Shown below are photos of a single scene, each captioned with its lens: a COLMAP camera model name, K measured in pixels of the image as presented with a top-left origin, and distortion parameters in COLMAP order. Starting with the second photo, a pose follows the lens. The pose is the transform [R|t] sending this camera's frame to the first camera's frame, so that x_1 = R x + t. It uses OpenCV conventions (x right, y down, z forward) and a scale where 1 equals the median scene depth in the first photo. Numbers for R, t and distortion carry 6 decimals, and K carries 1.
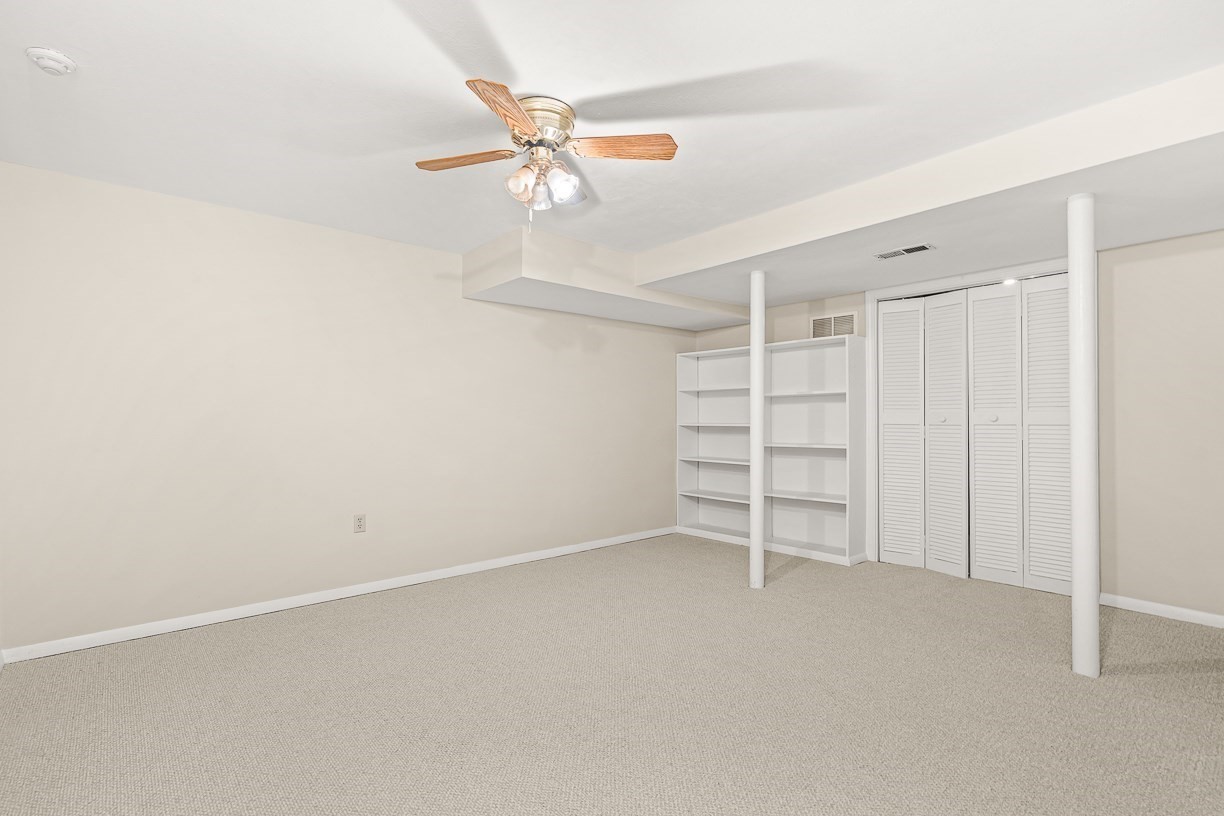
lens RADIAL K [[564.1, 0, 611.3], [0, 564.1, 412.4], [0, 0, 1]] dist [0.003902, 0.000425]
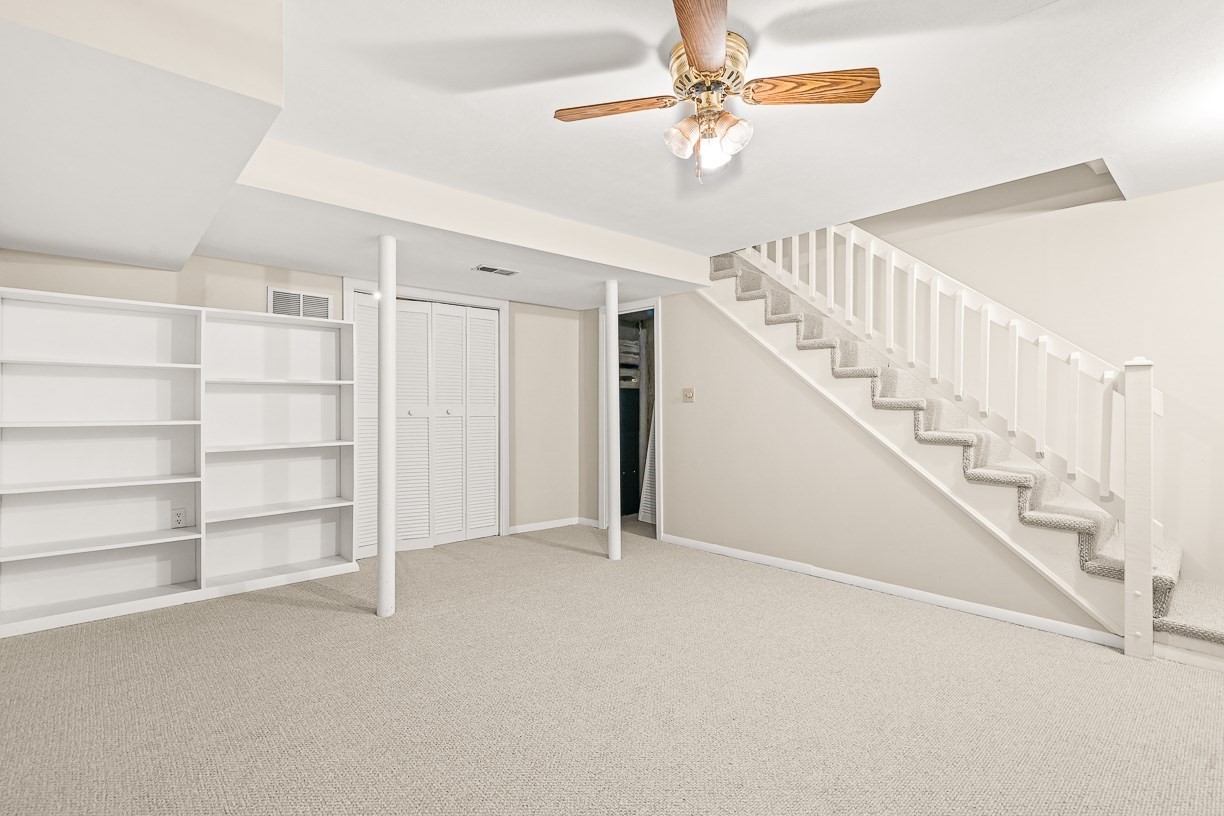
lens RADIAL K [[564.1, 0, 611.4], [0, 564.1, 410.2], [0, 0, 1]] dist [0.003902, 0.000425]
pose [[-0.002469, -0.000704, 0.999997, -0.459870], [-0.010482, 0.999945, 0.000678, 0.001641], [-0.999942, -0.010480, -0.002476, 0.521377]]
